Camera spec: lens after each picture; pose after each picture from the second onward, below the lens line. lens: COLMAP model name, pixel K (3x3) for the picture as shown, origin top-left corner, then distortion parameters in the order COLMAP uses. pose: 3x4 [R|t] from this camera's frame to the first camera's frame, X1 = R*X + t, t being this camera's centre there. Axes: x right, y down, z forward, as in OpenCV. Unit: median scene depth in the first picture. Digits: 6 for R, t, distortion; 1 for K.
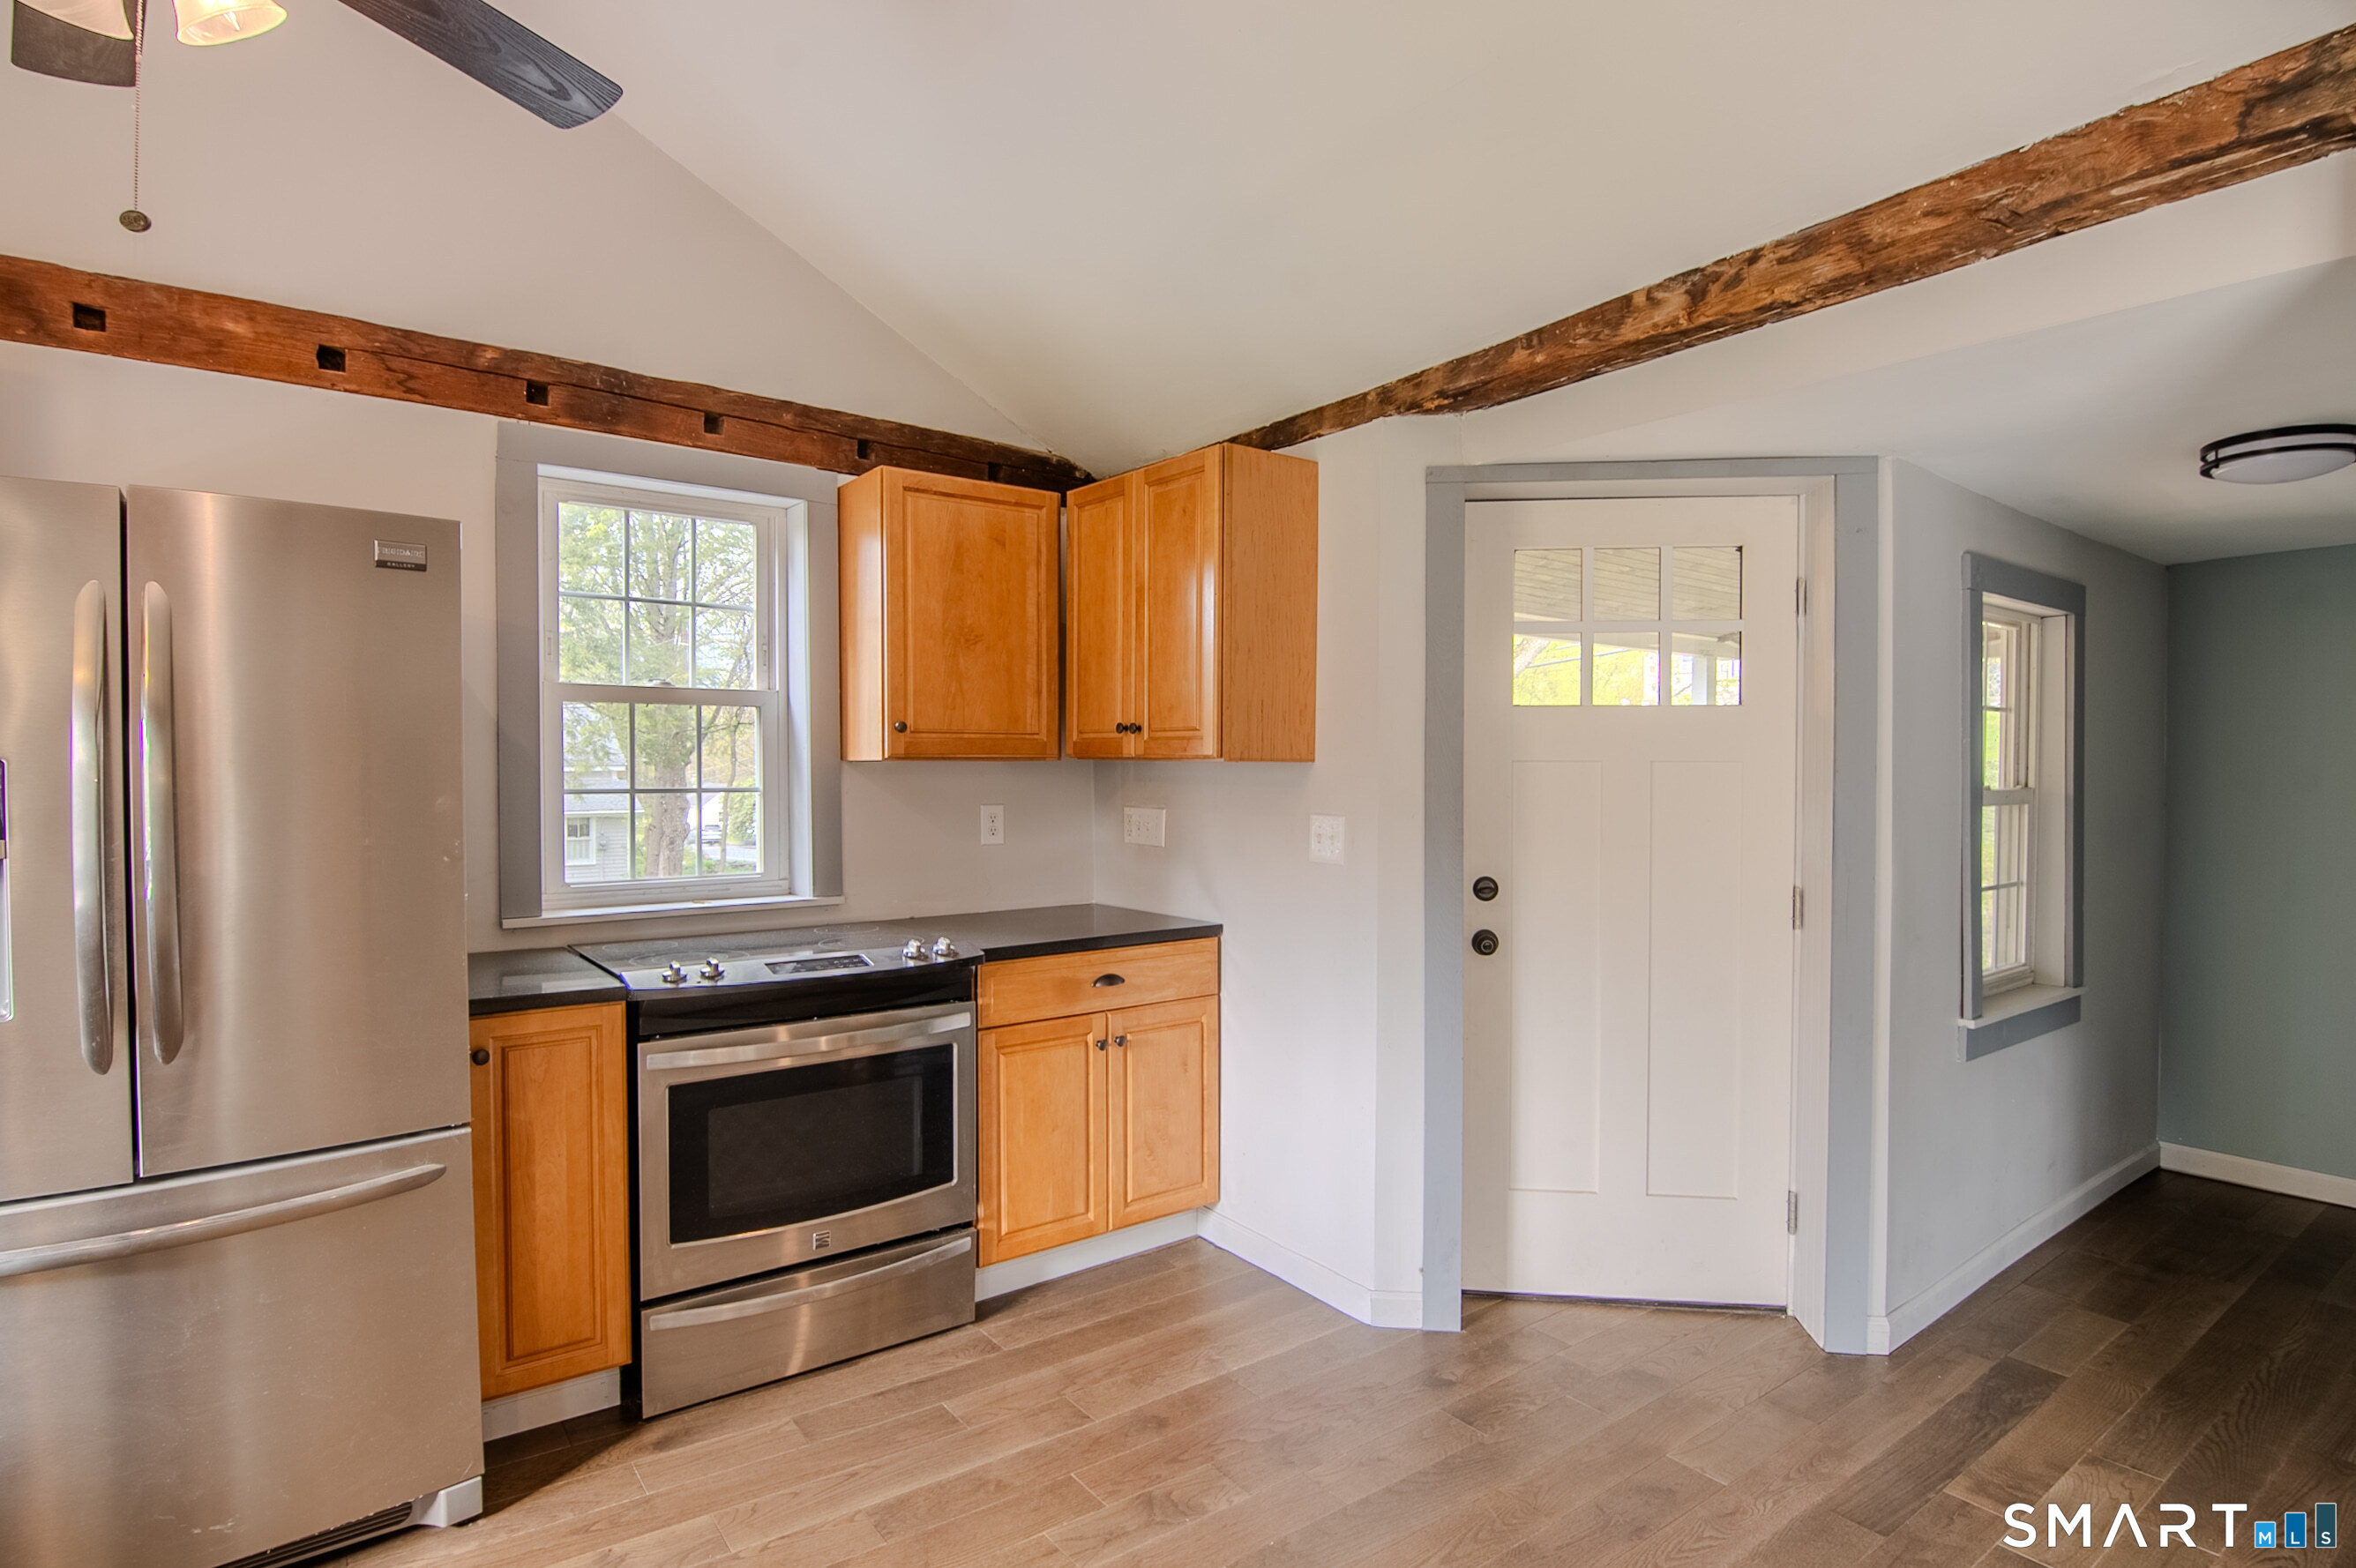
lens RADIAL K [[1192.8, 0, 1178.0], [0, 1192.8, 784.0], [0, 0, 1]] dist [-0.028654, -0.000565]
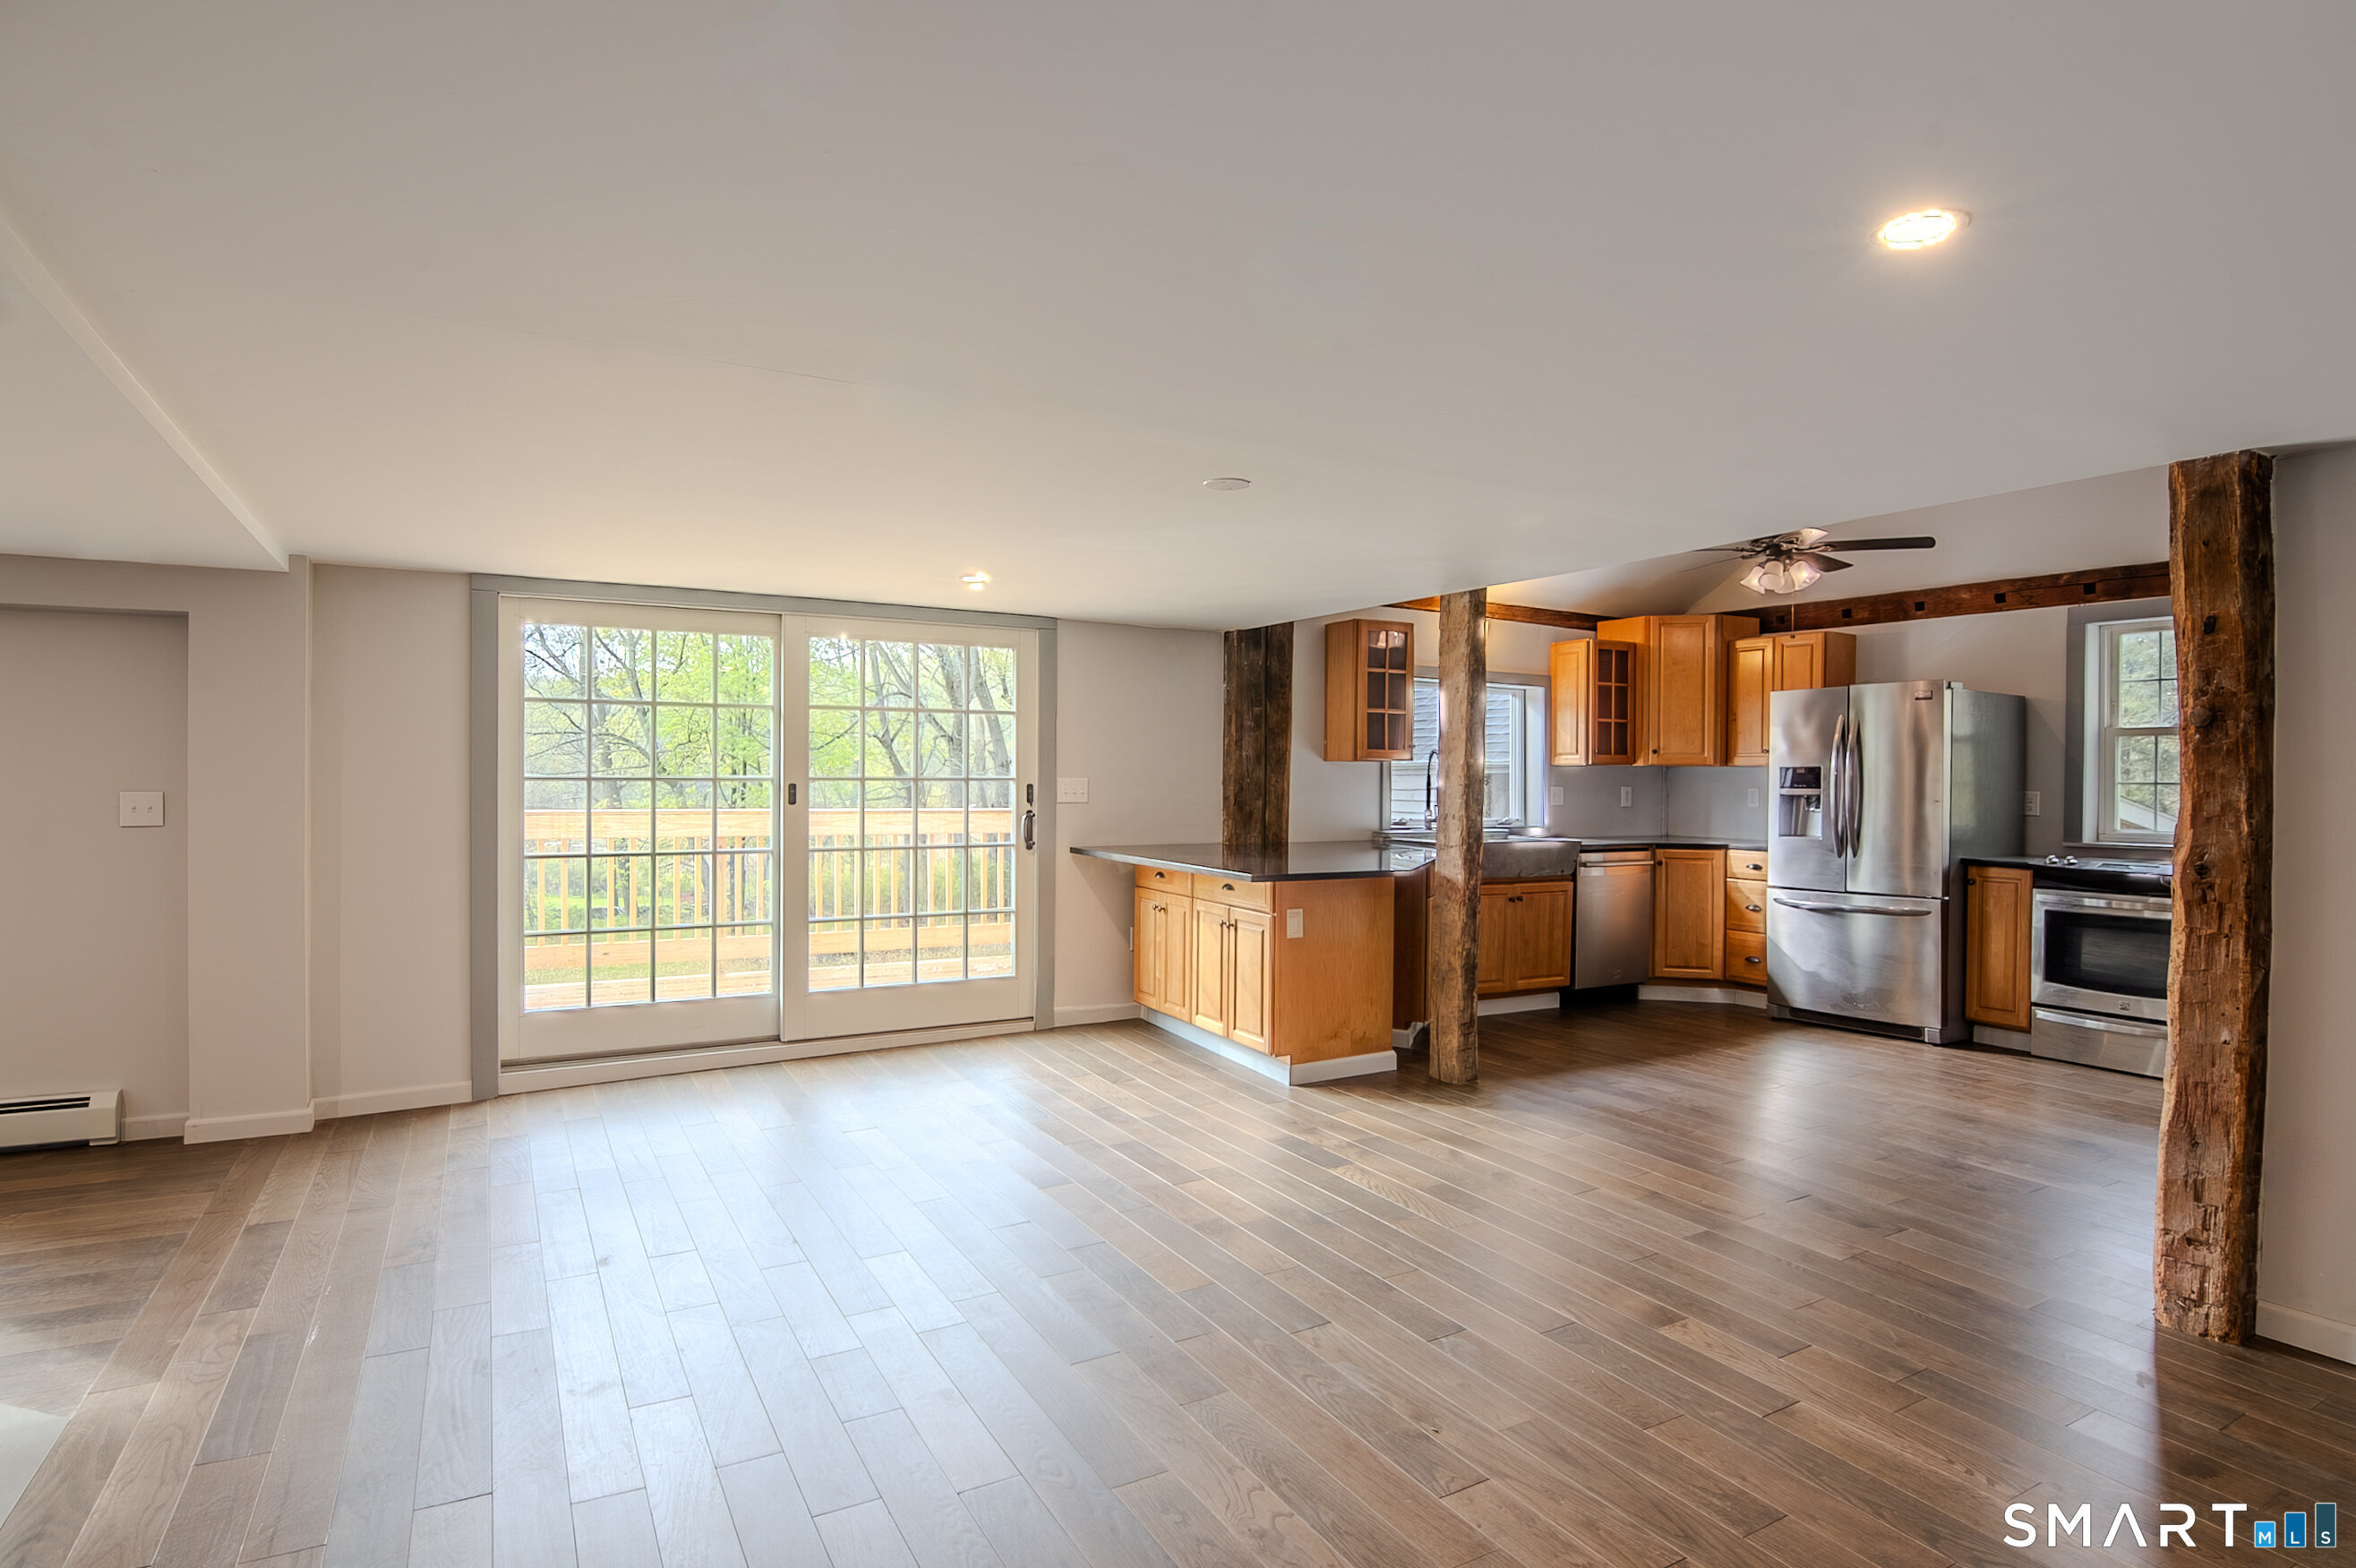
lens RADIAL K [[1233.4, 0, 1178.0], [0, 1233.4, 784.0], [0, 0, 1]] dist [-0.016195, -0.000427]
pose [[-0.124145, 0.002130, -0.992262, 1.753921], [-0.023029, 0.999722, 0.005027, 0.034632], [0.991997, 0.023475, -0.124062, -0.302835]]
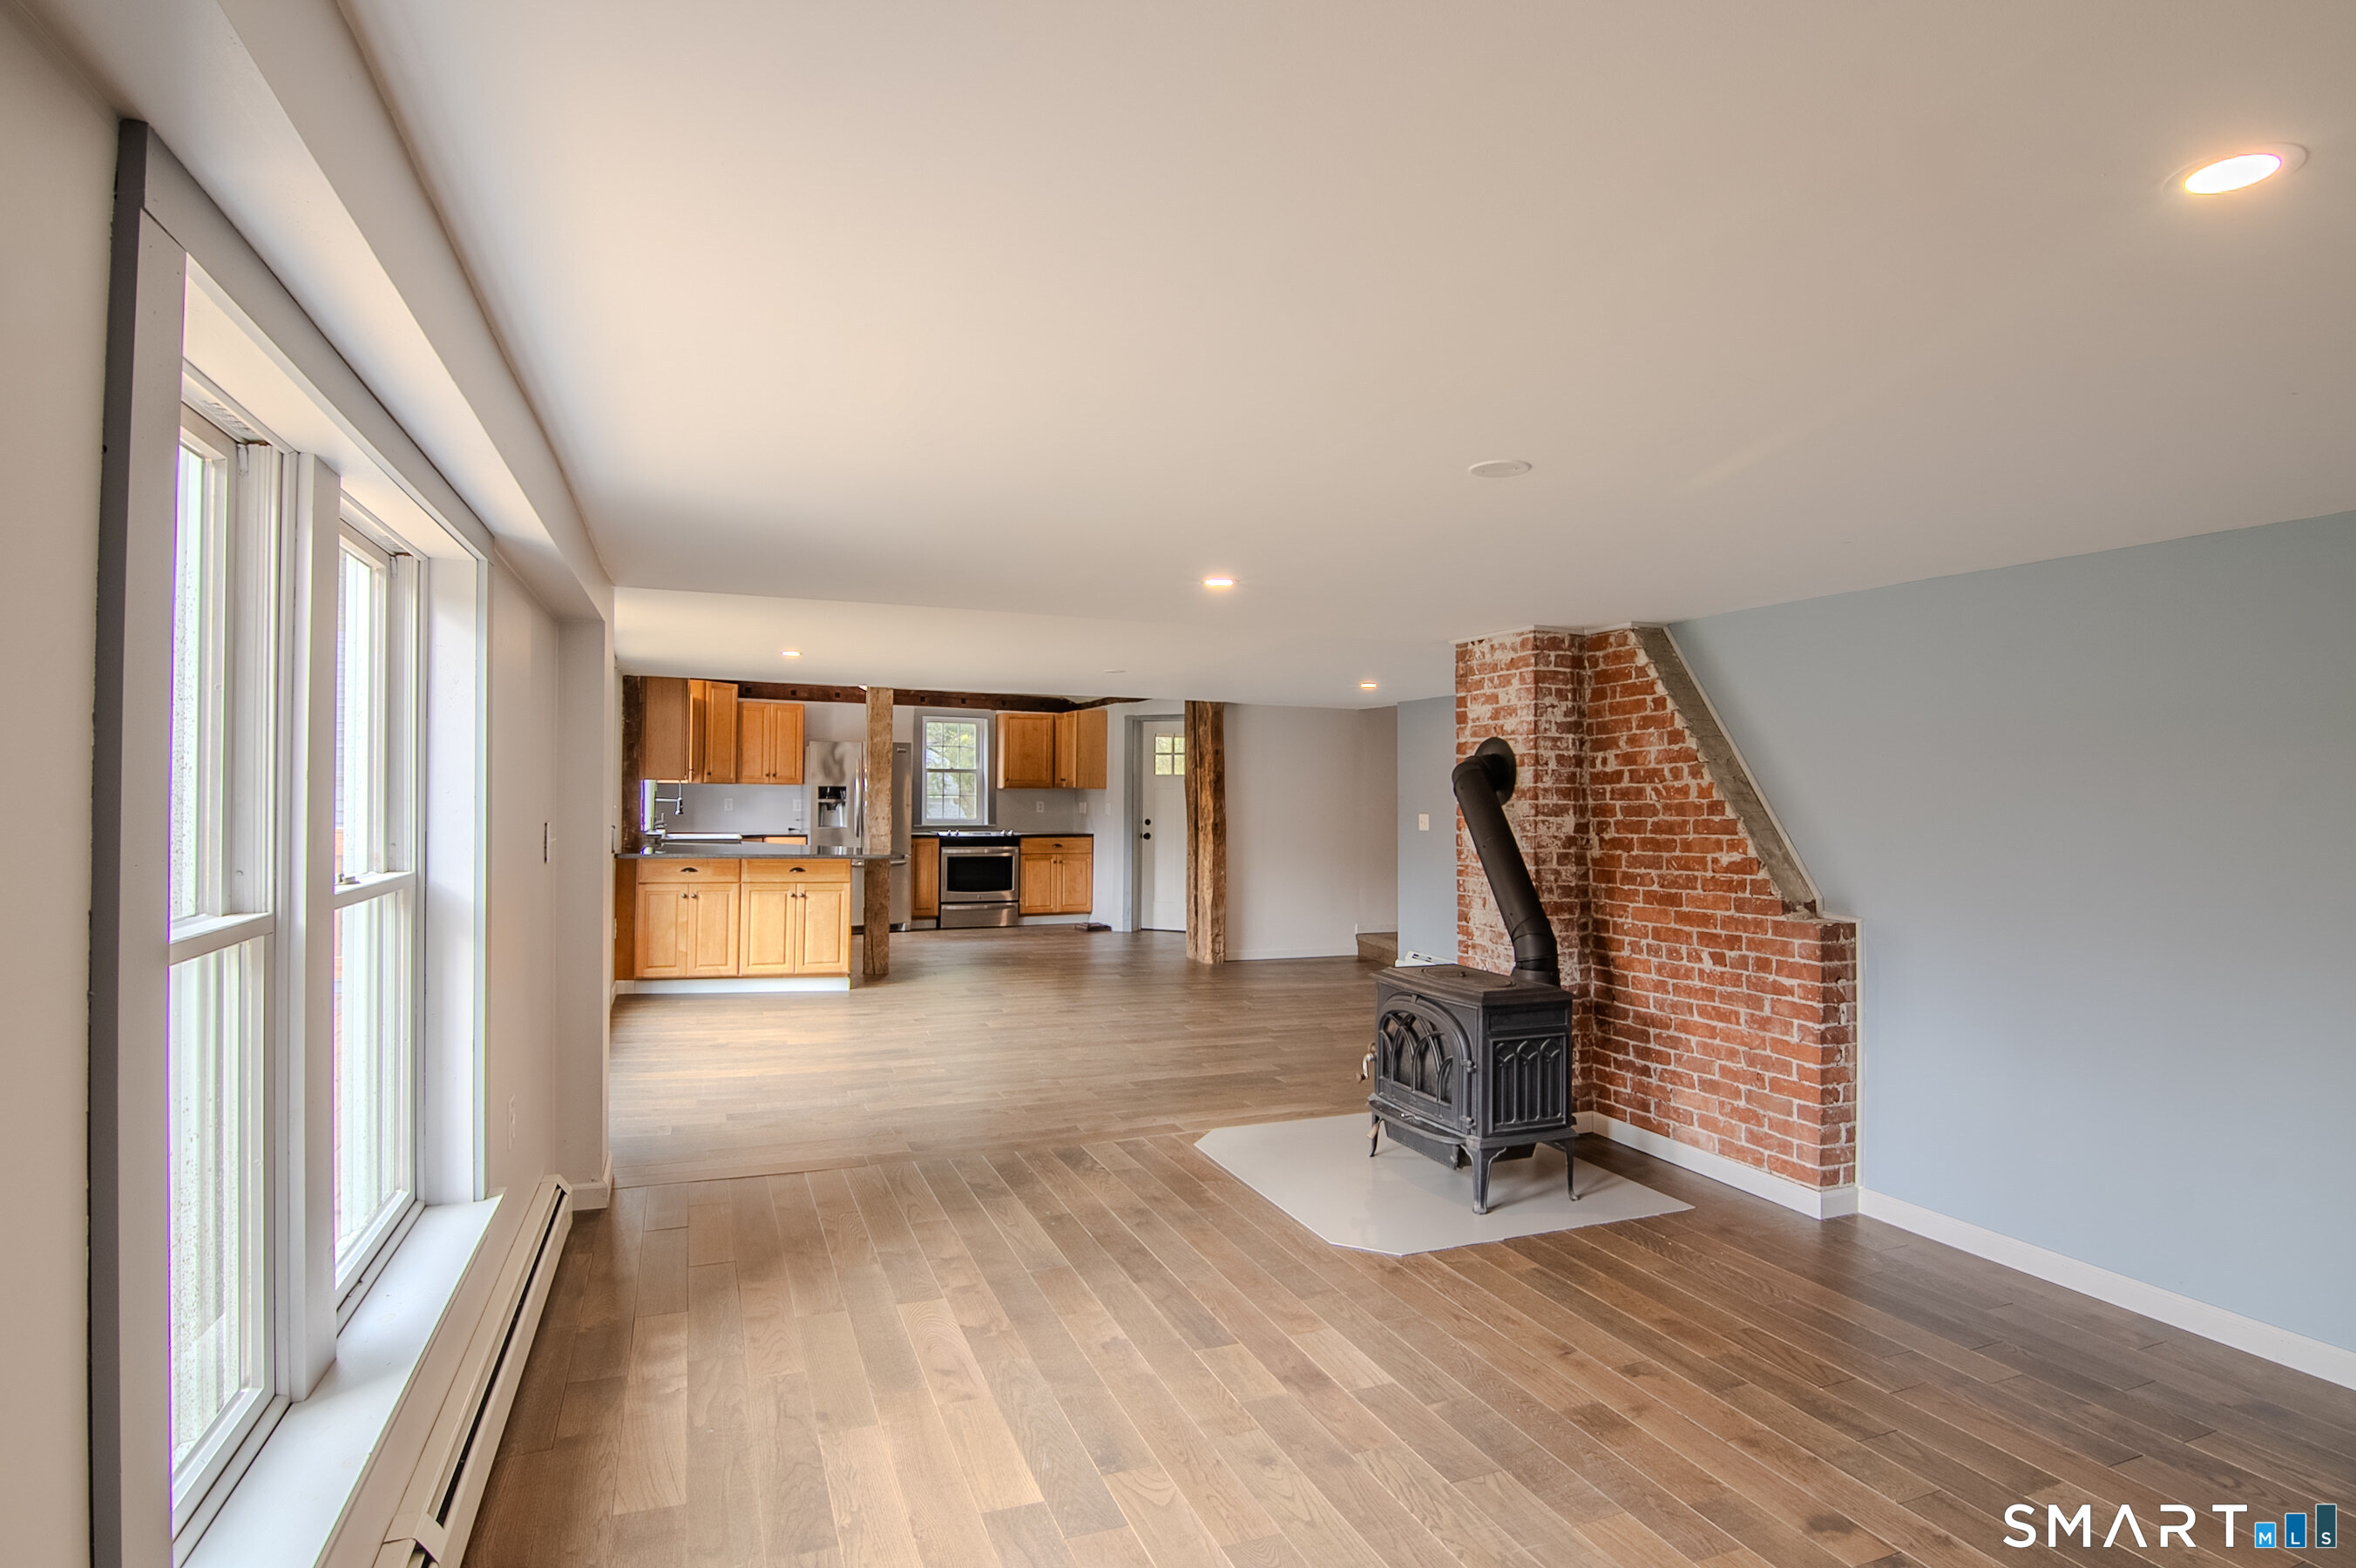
lens RADIAL K [[1192.8, 0, 1178.0], [0, 1192.8, 784.0], [0, 0, 1]] dist [-0.028654, -0.000565]
pose [[0.967584, 0.003199, -0.252528, 1.377431], [-0.010104, 0.999610, -0.026052, 0.067036], [0.252346, 0.027759, 0.967239, -2.801068]]
